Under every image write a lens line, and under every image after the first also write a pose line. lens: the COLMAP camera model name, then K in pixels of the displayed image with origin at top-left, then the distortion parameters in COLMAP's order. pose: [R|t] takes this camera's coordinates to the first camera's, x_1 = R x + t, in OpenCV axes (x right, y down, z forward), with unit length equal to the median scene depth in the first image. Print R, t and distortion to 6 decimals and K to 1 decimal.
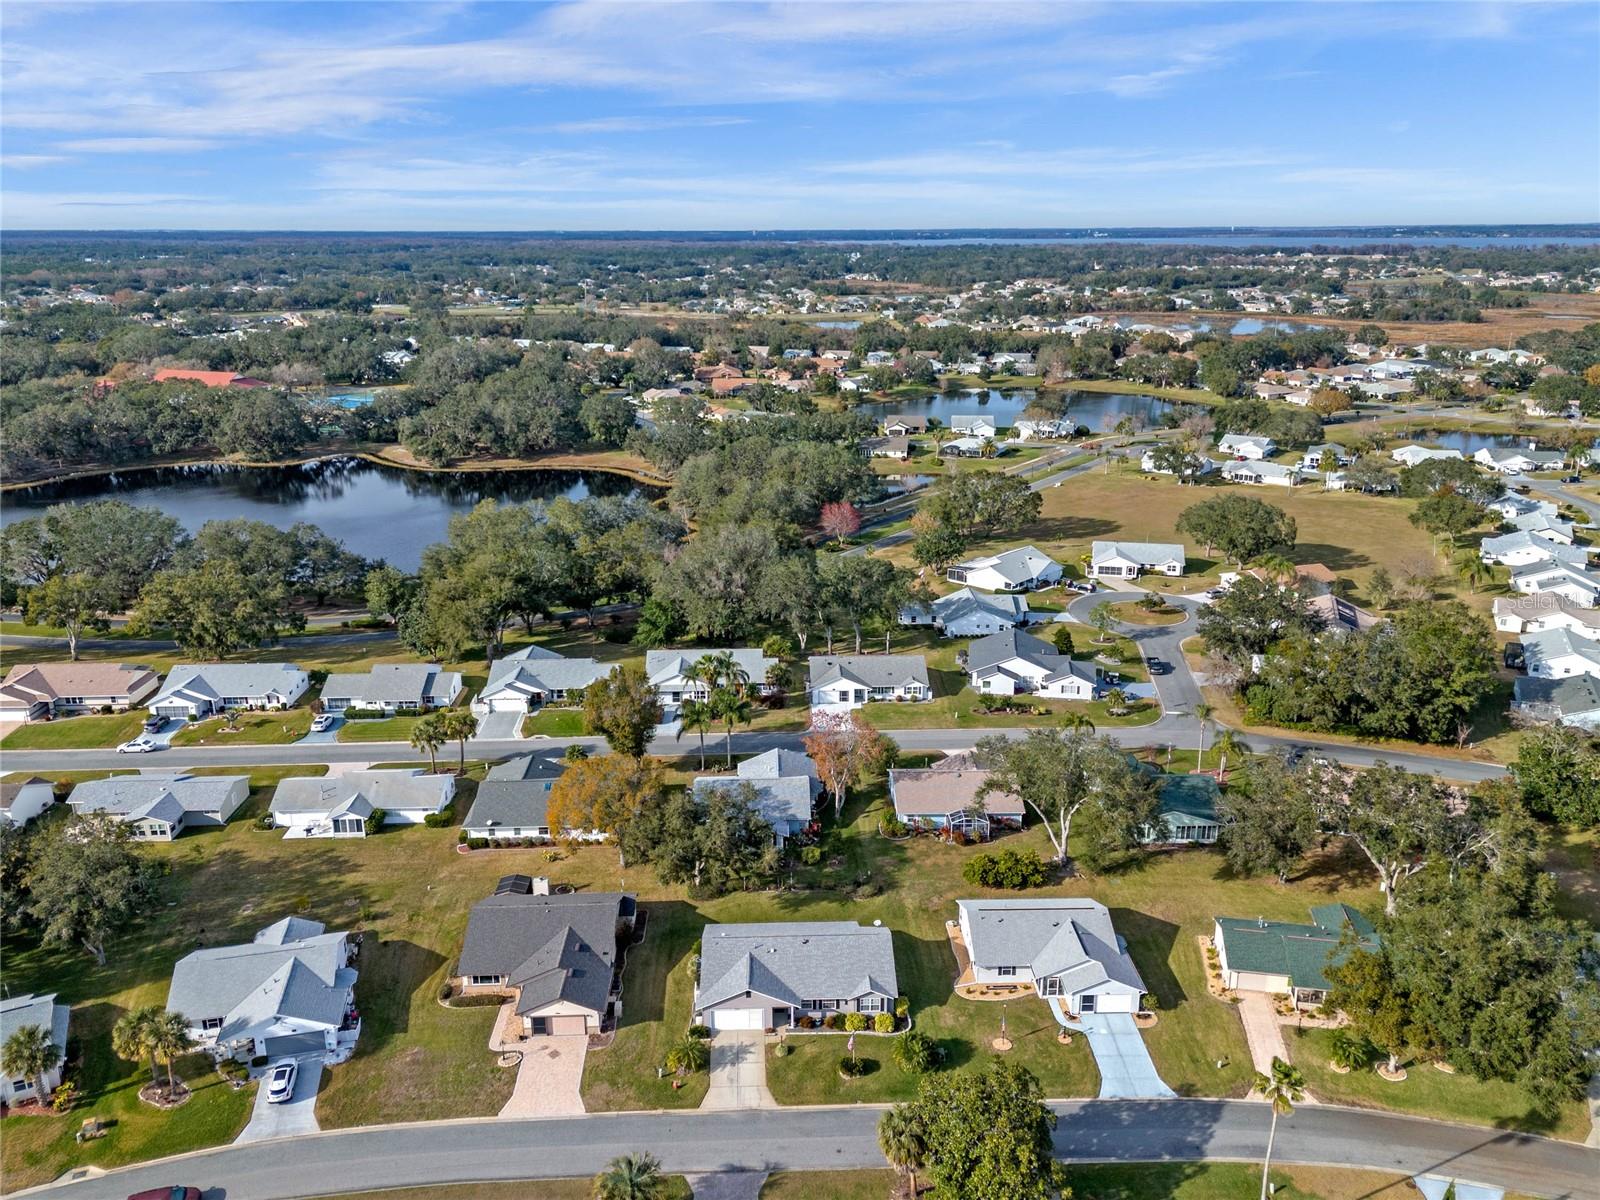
lens RADIAL K [[1210.5, 0, 798.4], [0, 1210.5, 574.4], [0, 0, 1]] dist [0.087026, -0.084343]
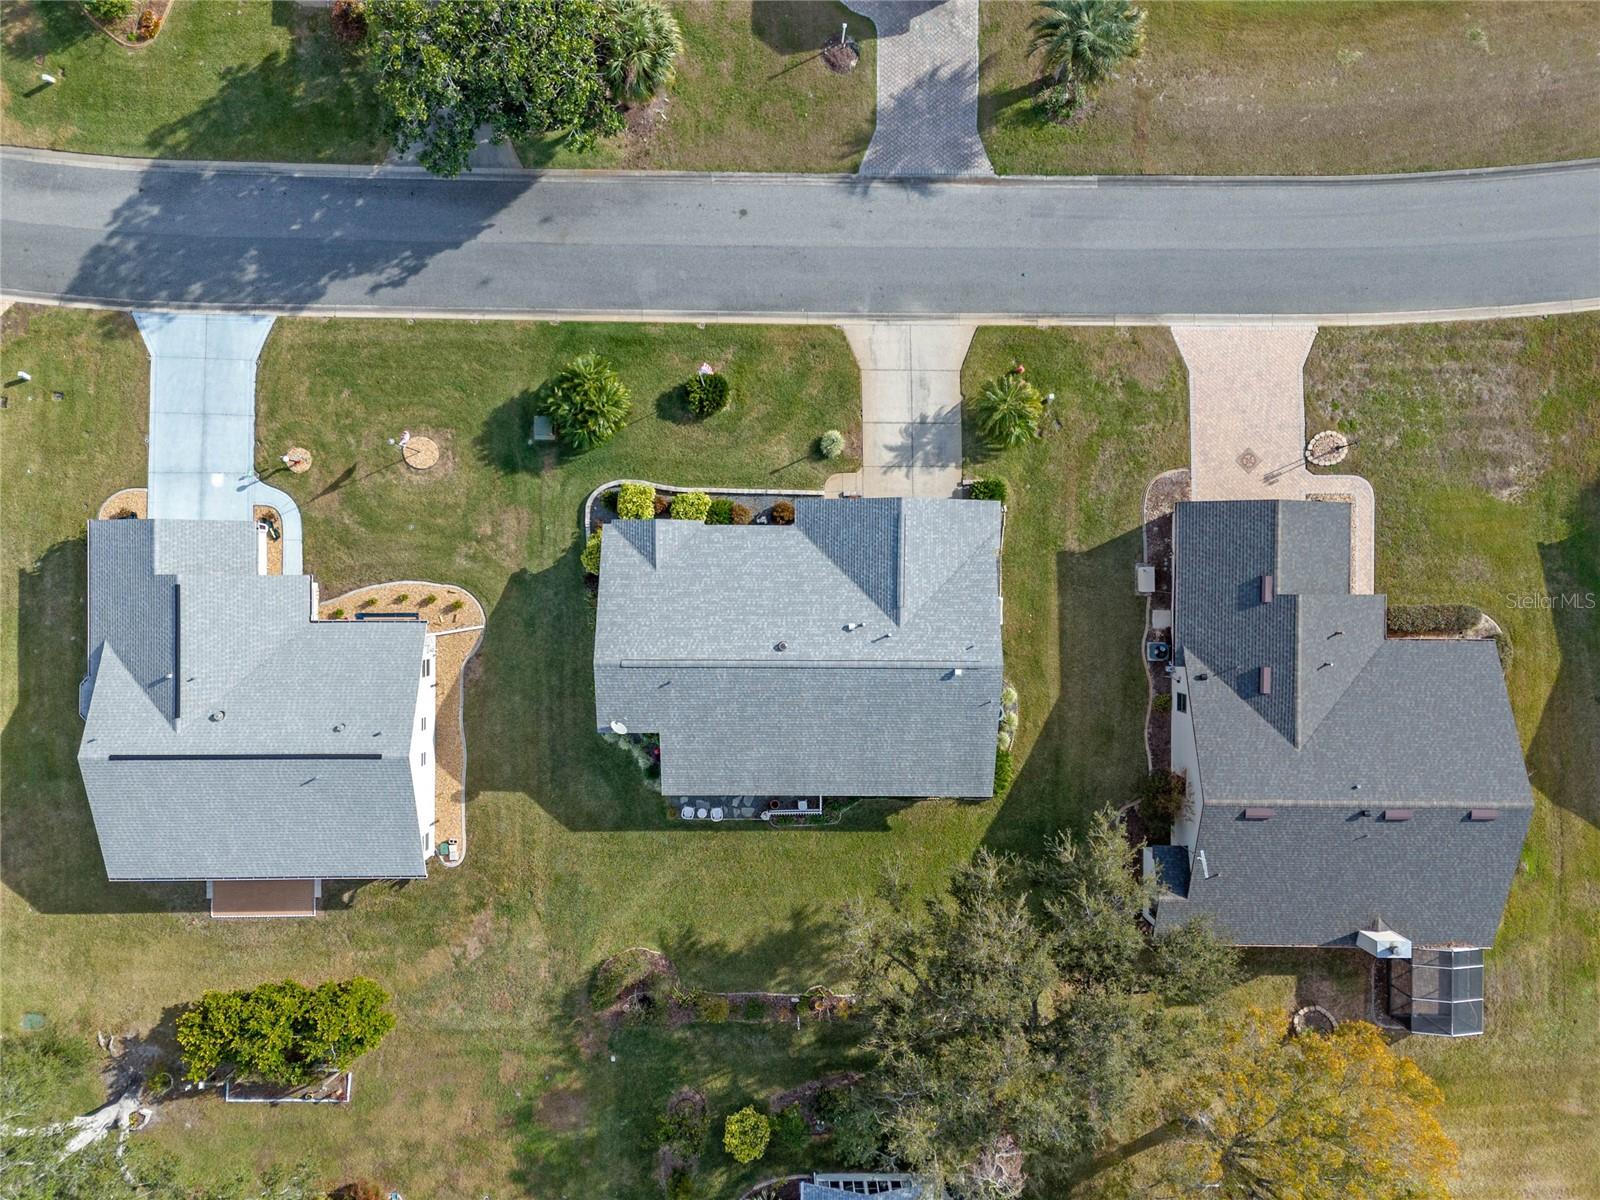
lens RADIAL K [[1167.2, 0, 800.0], [0, 1167.2, 600.0], [0, 0, 1]] dist [0.072429, -0.062833]
pose [[-0.999248, -0.036261, -0.013752, 0.003650], [-0.003069, -0.279568, 0.960121, -0.083749], [-0.038660, 0.959441, 0.279246, 0.592625]]
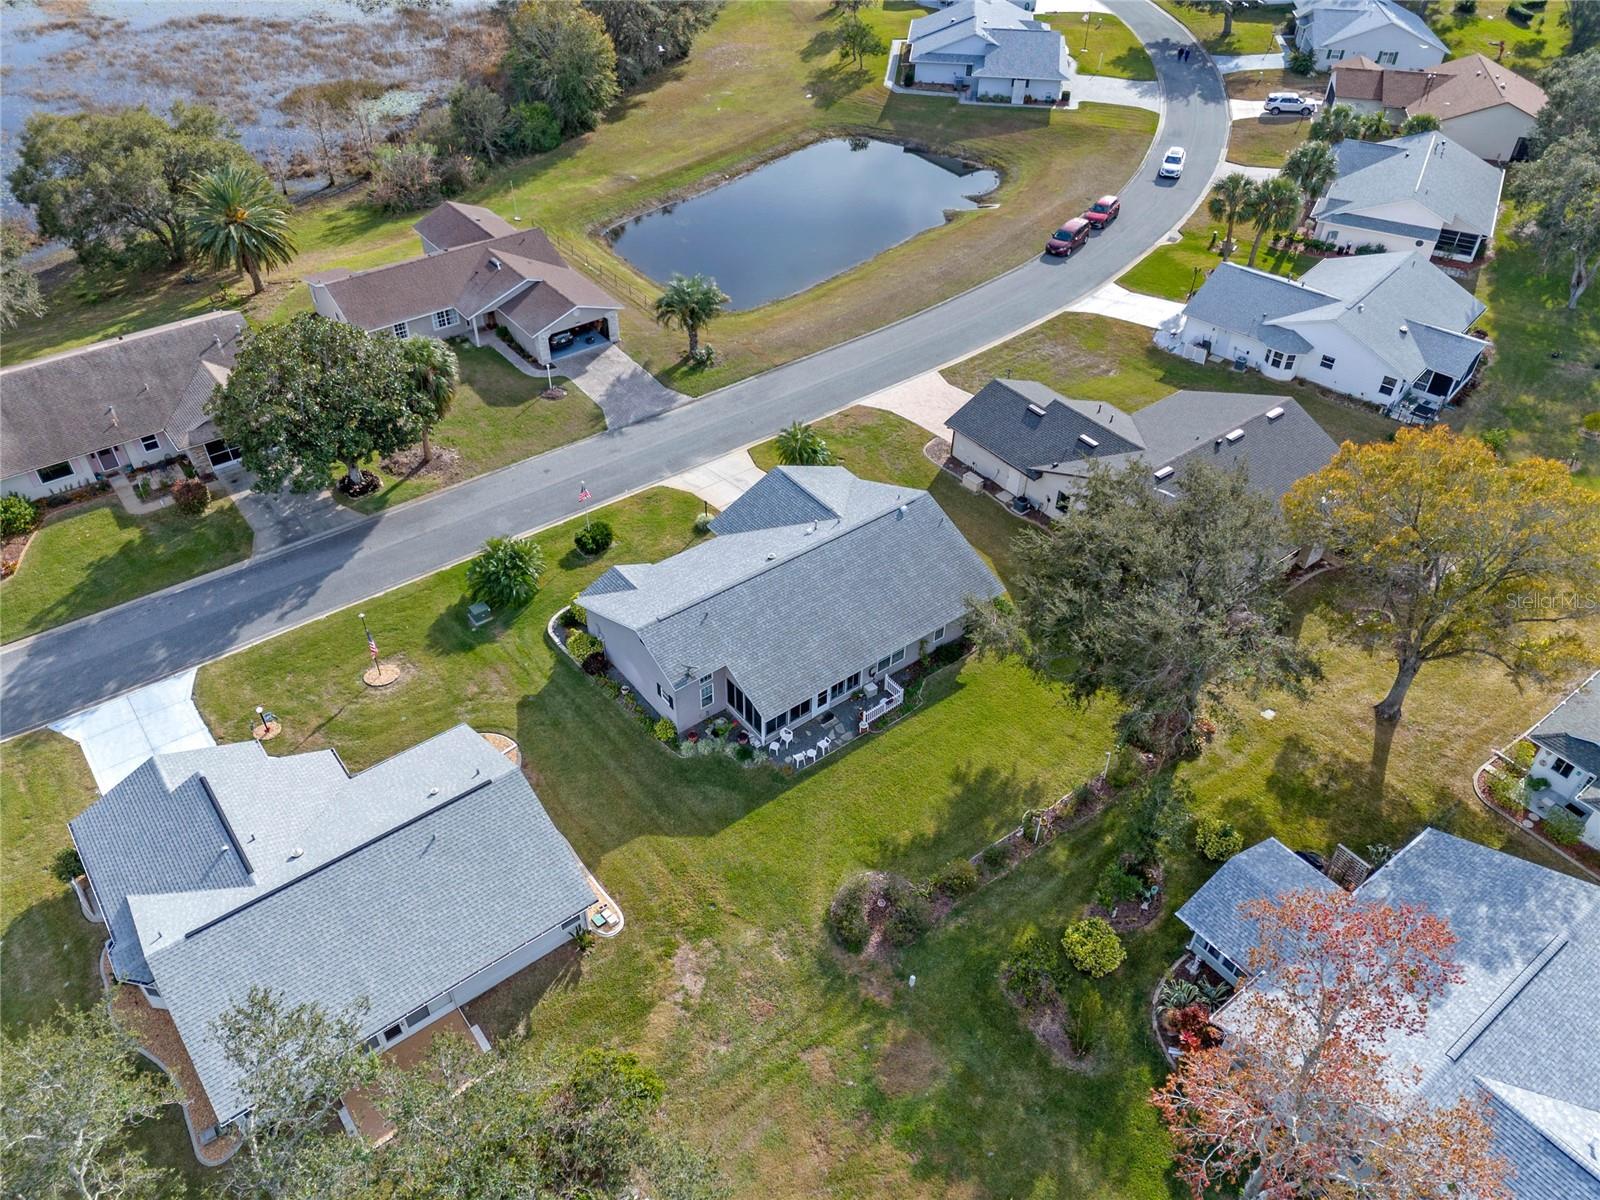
lens RADIAL K [[1167.2, 0, 800.0], [0, 1167.2, 600.0], [0, 0, 1]] dist [0.072429, -0.062833]
pose [[-0.810853, 0.378858, -0.446076, 0.154623], [-0.167364, 0.580261, 0.797048, -0.060030], [0.560809, 0.720946, -0.407099, 0.843734]]
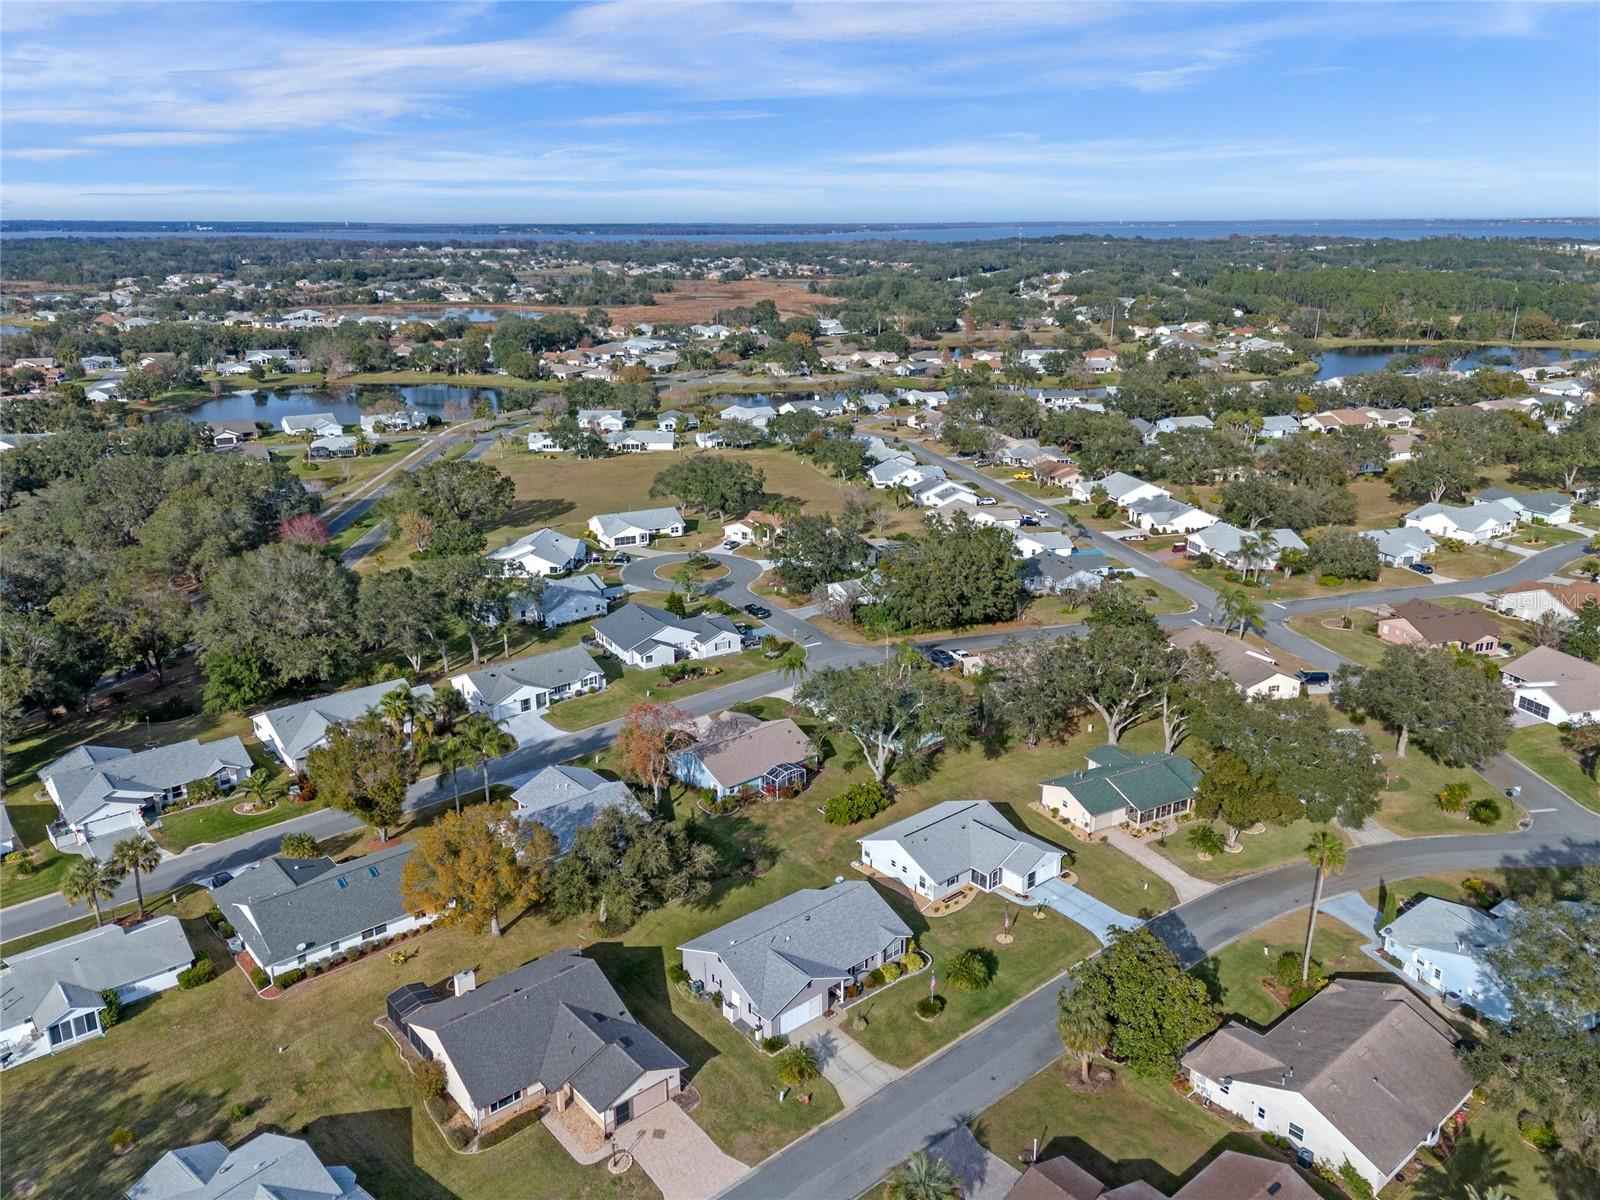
lens RADIAL K [[1210.5, 0, 798.4], [0, 1210.5, 574.4], [0, 0, 1]] dist [0.087026, -0.084343]
pose [[0.781450, -0.172929, 0.599525, -0.366527], [0.171043, 0.983392, 0.060707, -0.018040], [-0.600066, 0.055105, 0.798050, 0.152171]]
